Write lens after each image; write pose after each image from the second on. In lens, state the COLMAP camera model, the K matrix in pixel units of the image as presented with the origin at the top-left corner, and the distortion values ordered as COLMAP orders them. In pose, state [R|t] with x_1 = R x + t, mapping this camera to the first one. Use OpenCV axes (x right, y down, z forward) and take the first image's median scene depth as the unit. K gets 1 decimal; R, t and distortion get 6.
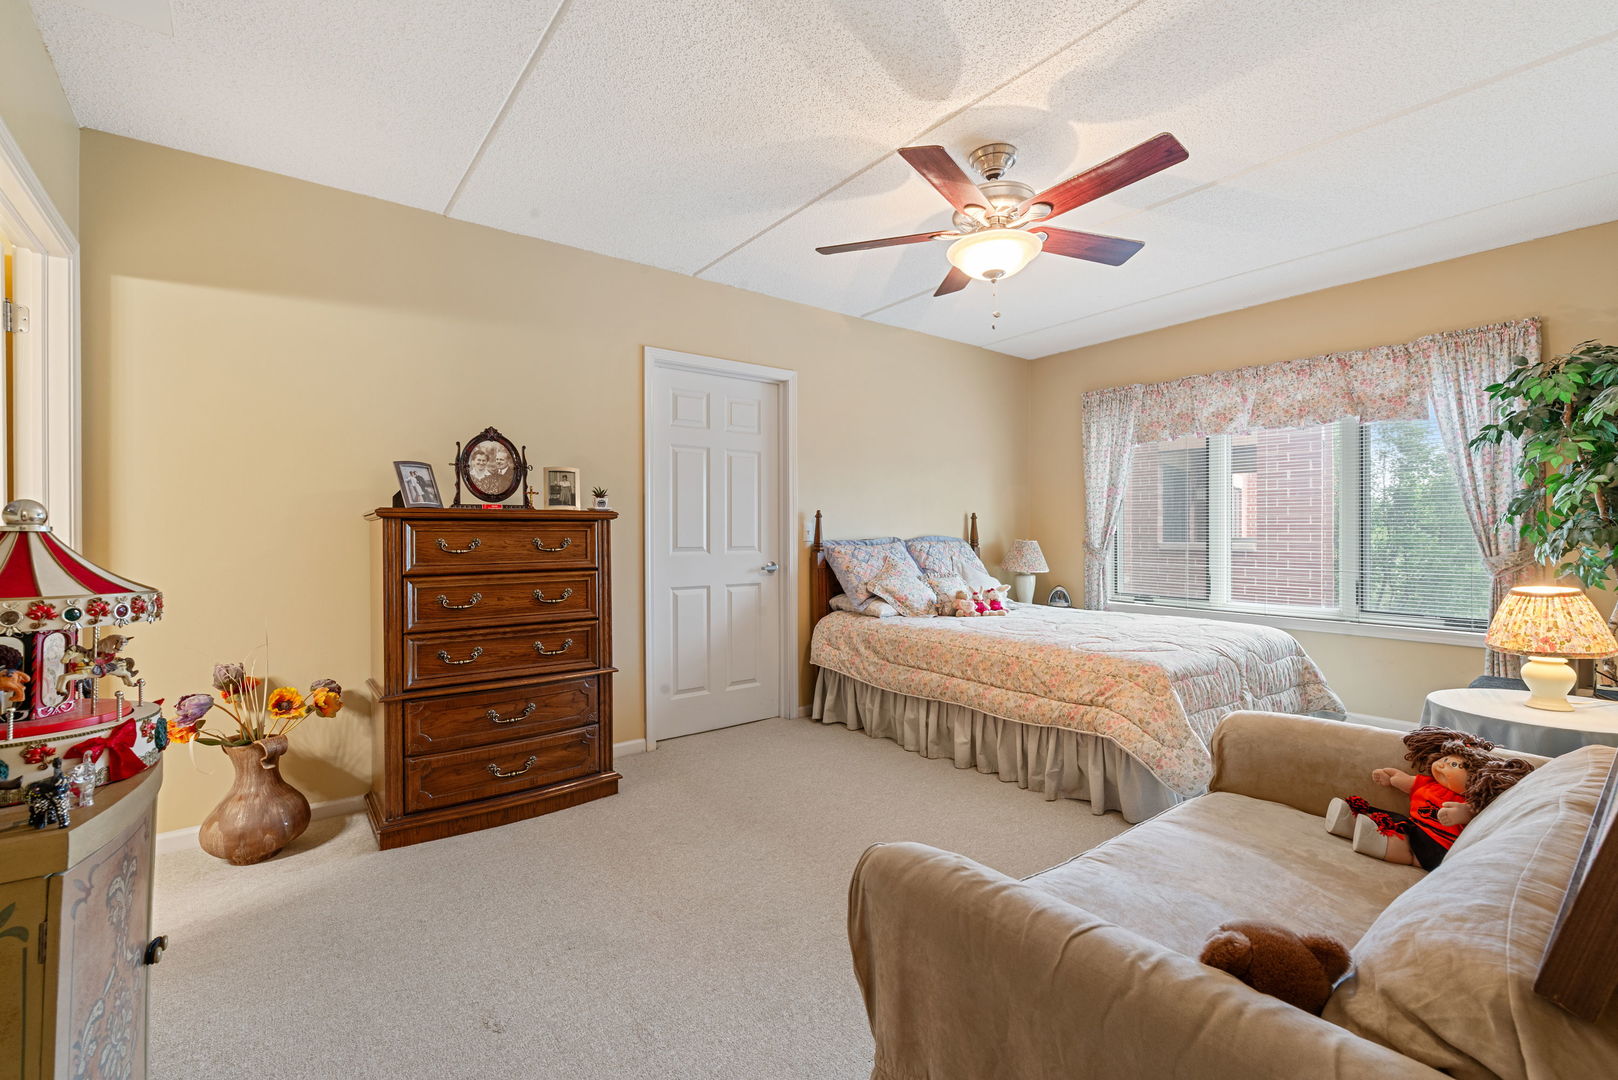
lens RADIAL K [[699.2, 0, 804.8], [0, 699.2, 524.1], [0, 0, 1]] dist [0.000368, 0.000234]
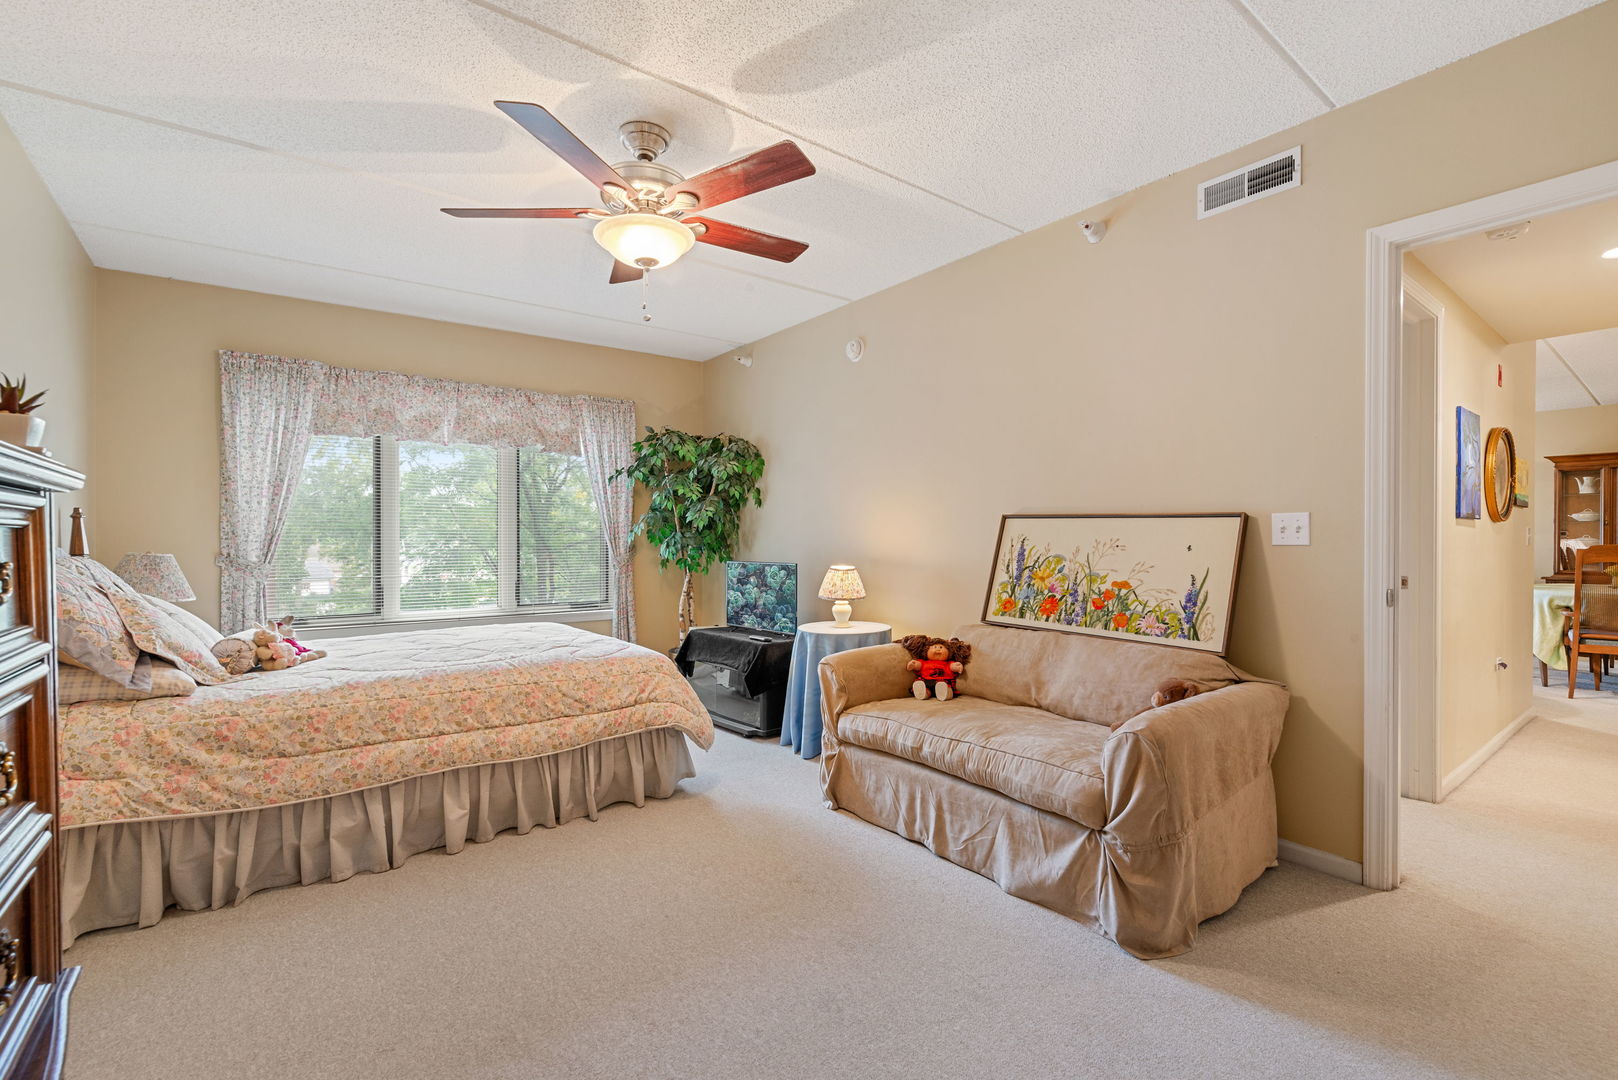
lens RADIAL K [[718.4, 0, 804.5], [0, 718.4, 535.5], [0, 0, 1]] dist [0.001010, -0.000142]
pose [[0.002204, 0.008621, 0.999960, -0.508782], [-0.006920, 0.999939, -0.008606, 0.011772], [-0.999974, -0.006901, 0.002263, 0.578018]]
